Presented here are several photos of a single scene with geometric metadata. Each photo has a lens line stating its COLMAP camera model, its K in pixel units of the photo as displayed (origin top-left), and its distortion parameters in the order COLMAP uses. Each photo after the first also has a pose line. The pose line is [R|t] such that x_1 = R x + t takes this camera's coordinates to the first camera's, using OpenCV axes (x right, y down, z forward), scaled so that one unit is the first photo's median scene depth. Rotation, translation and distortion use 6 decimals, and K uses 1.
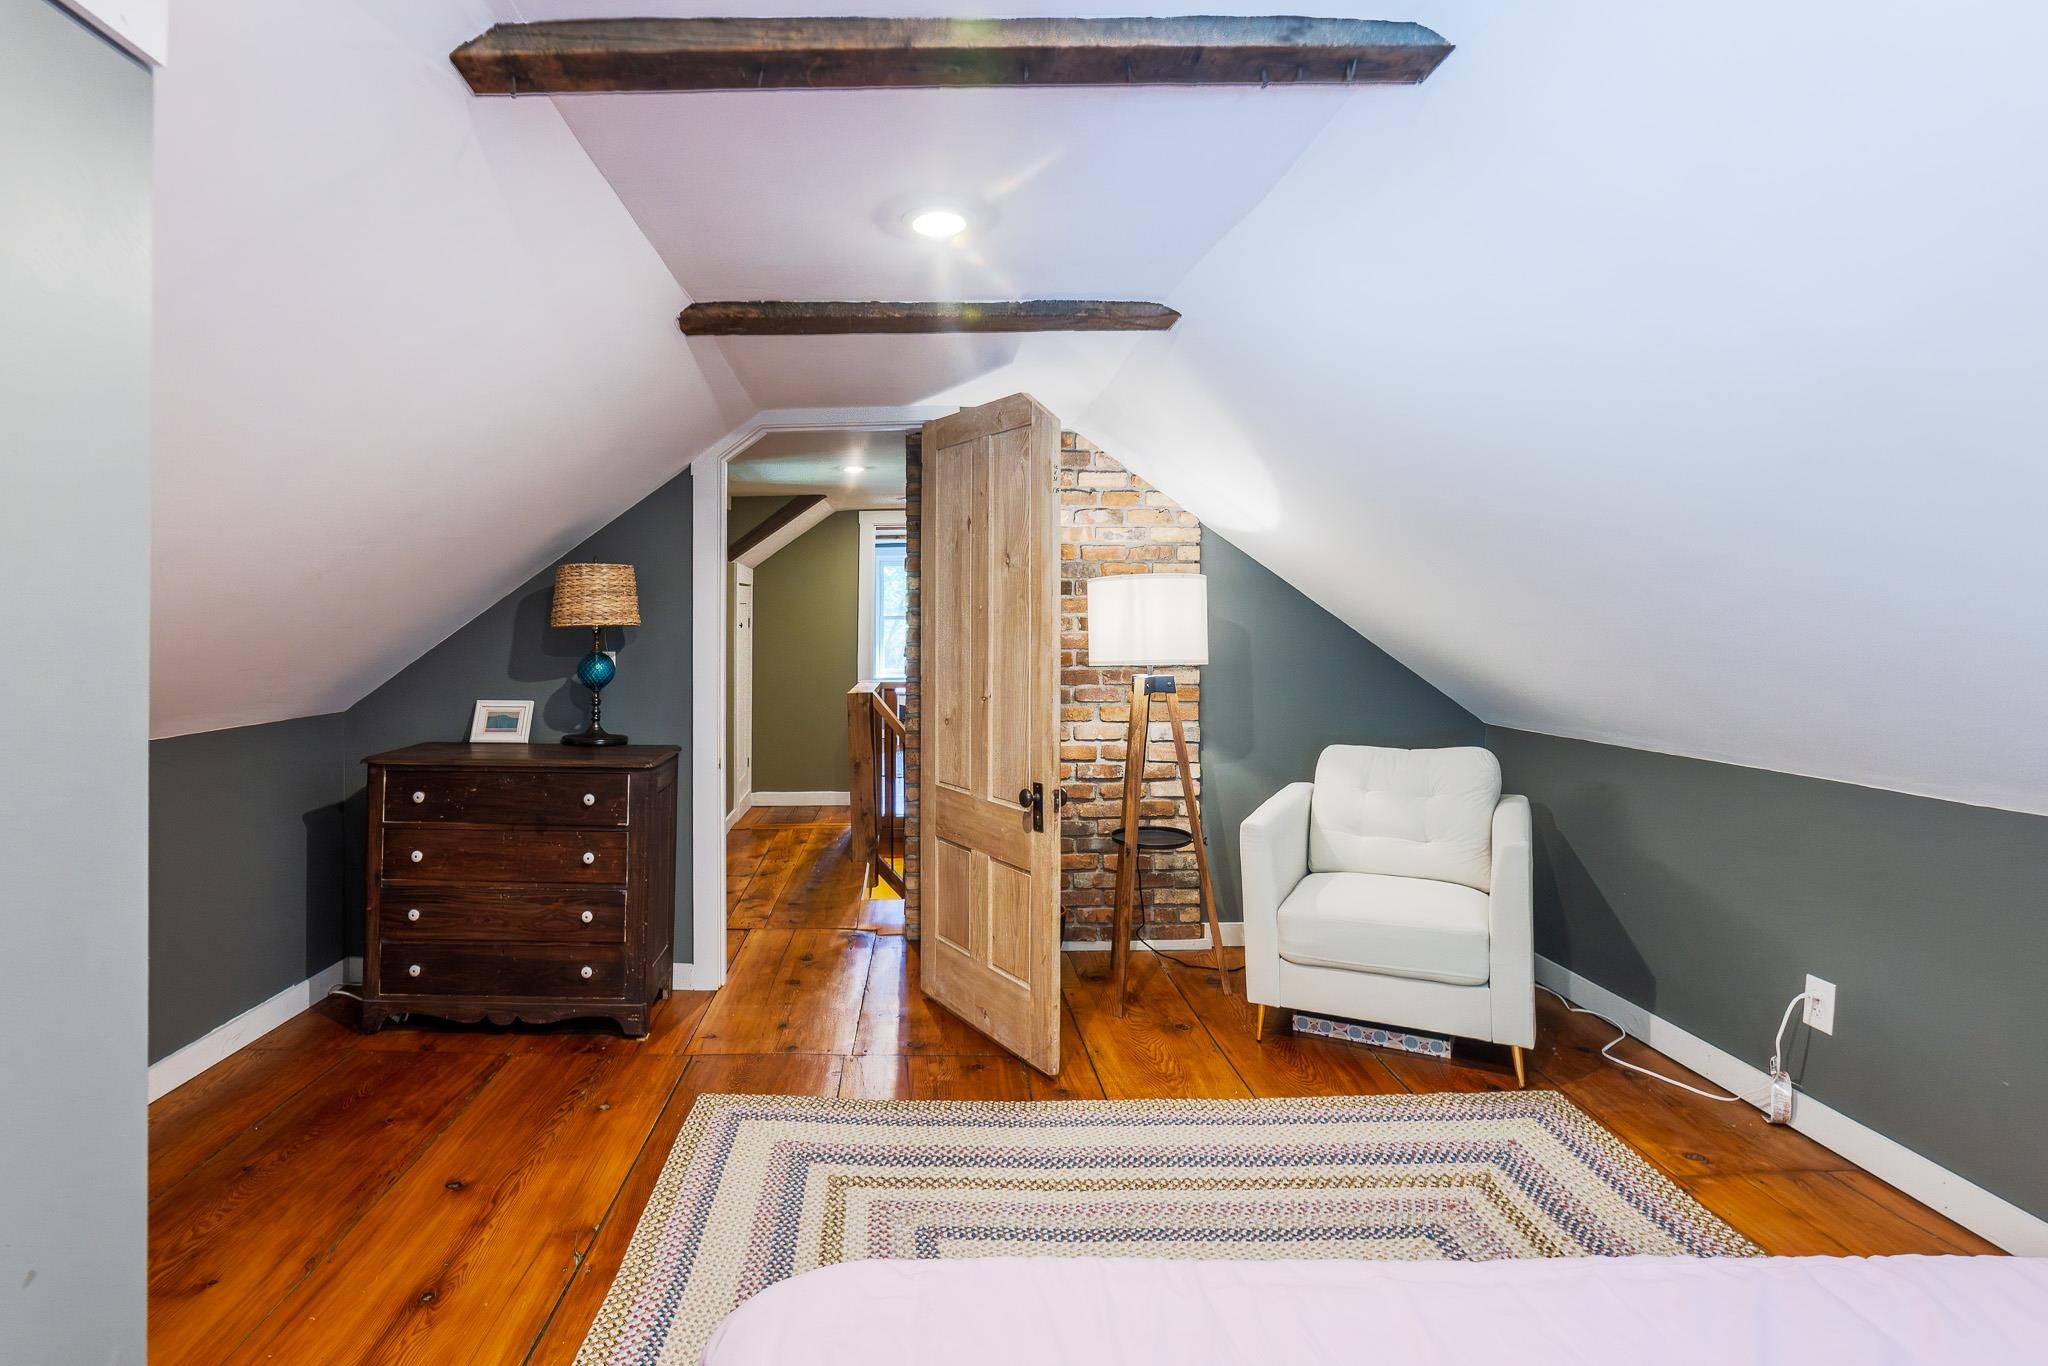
lens RADIAL K [[959.0, 0, 1020.0], [0, 959.0, 618.9], [0, 0, 1]] dist [-0.004935, -0.000121]
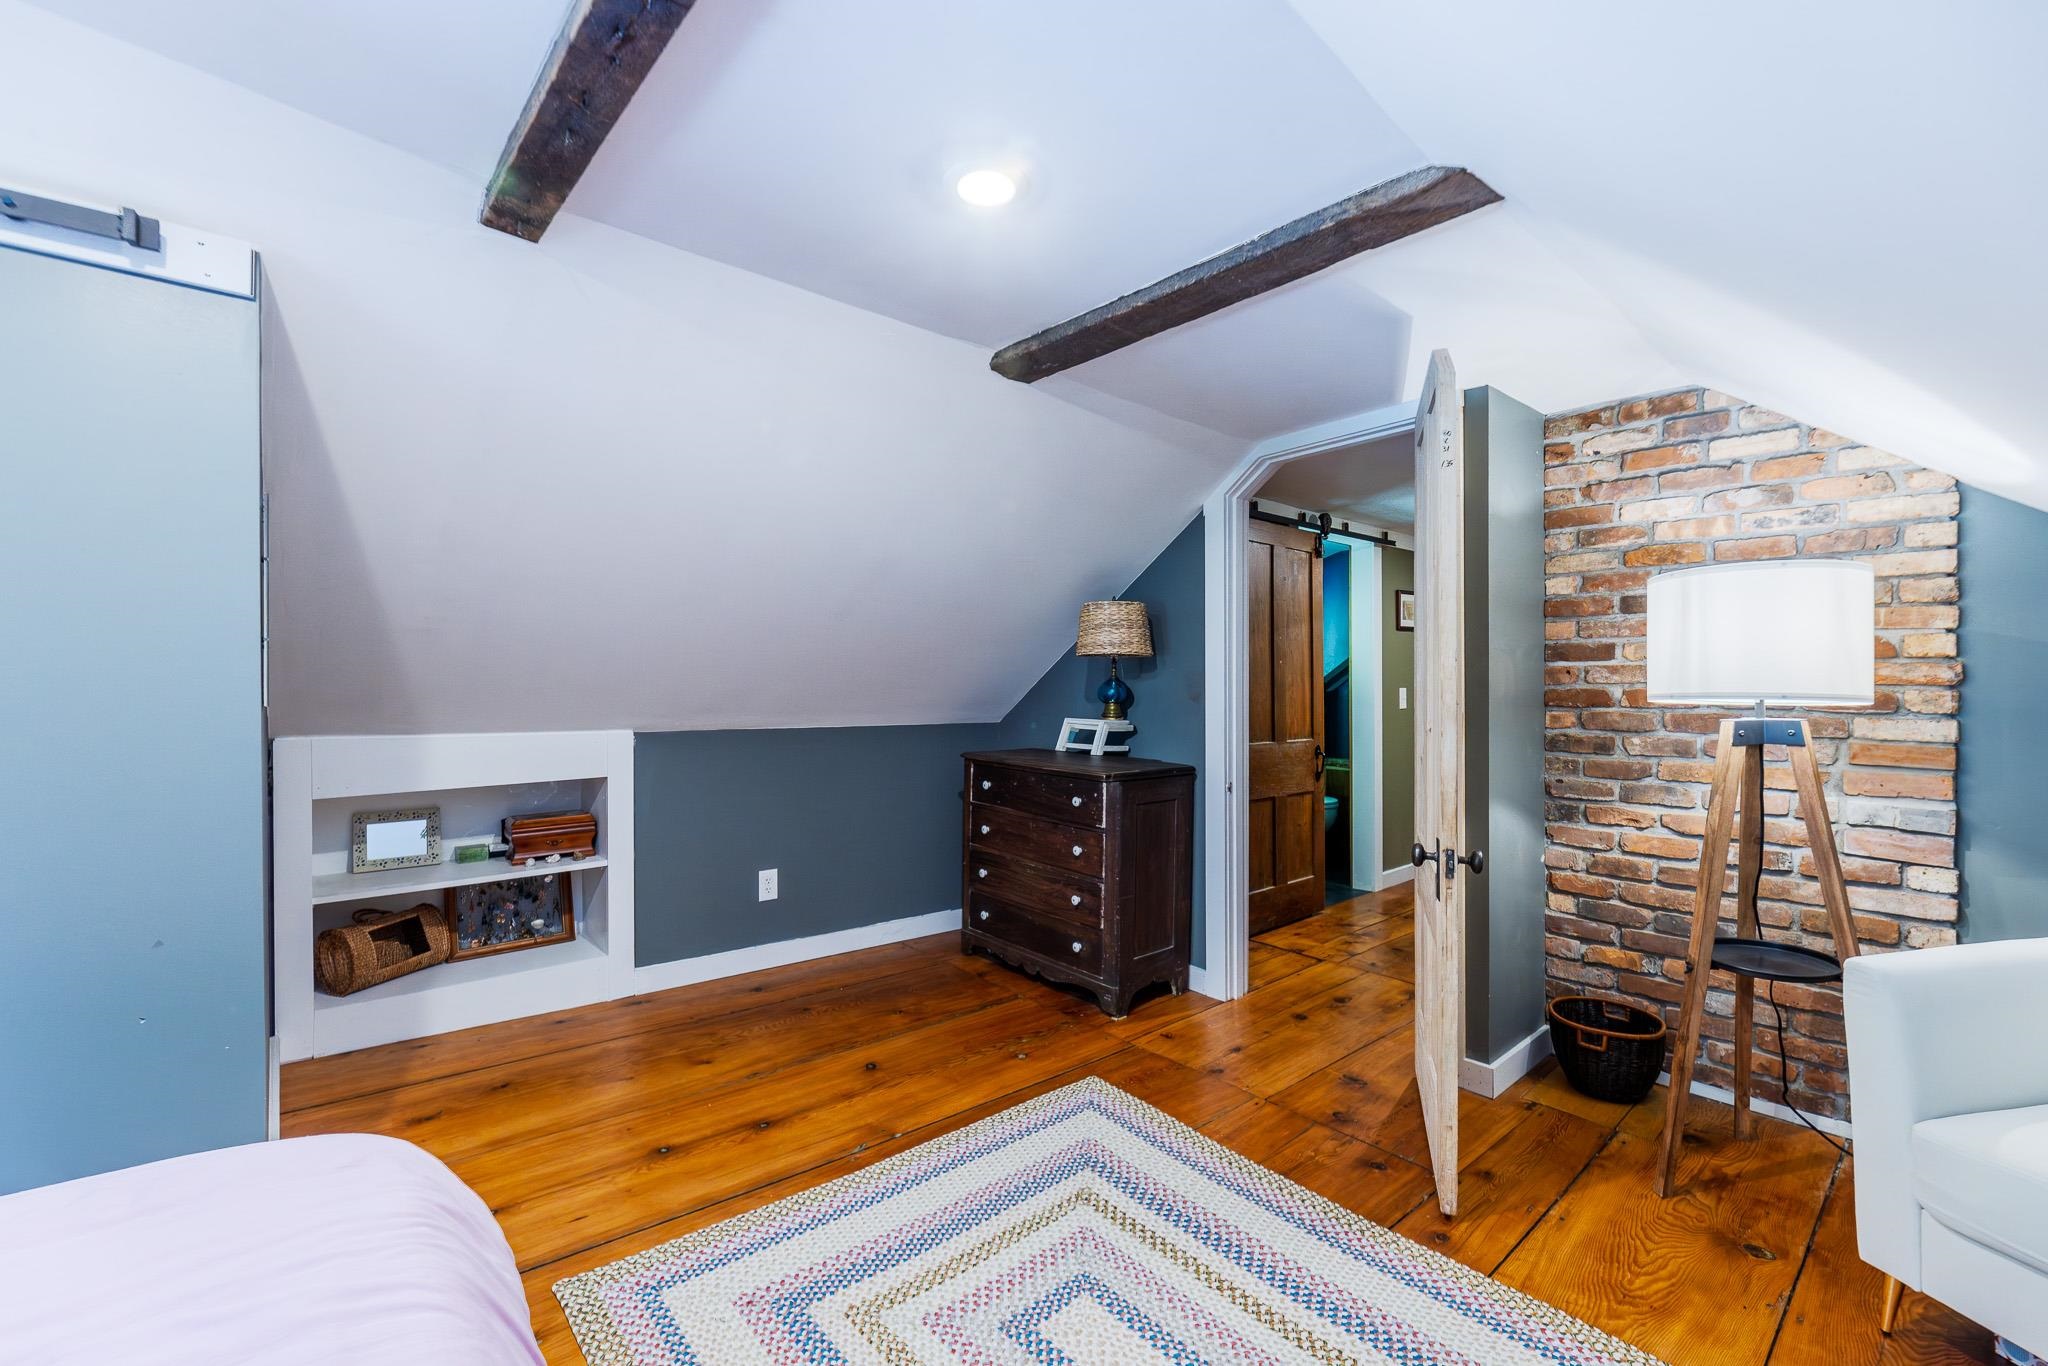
lens RADIAL K [[862.9, 0, 1022.6], [0, 862.9, 680.2], [0, 0, 1]] dist [-0.002618, -0.000080]
pose [[0.654086, 0.004512, -0.756406, 0.301209], [0.002287, 0.999966, 0.007942, 0.030382], [0.756416, -0.006924, 0.654054, 0.250164]]
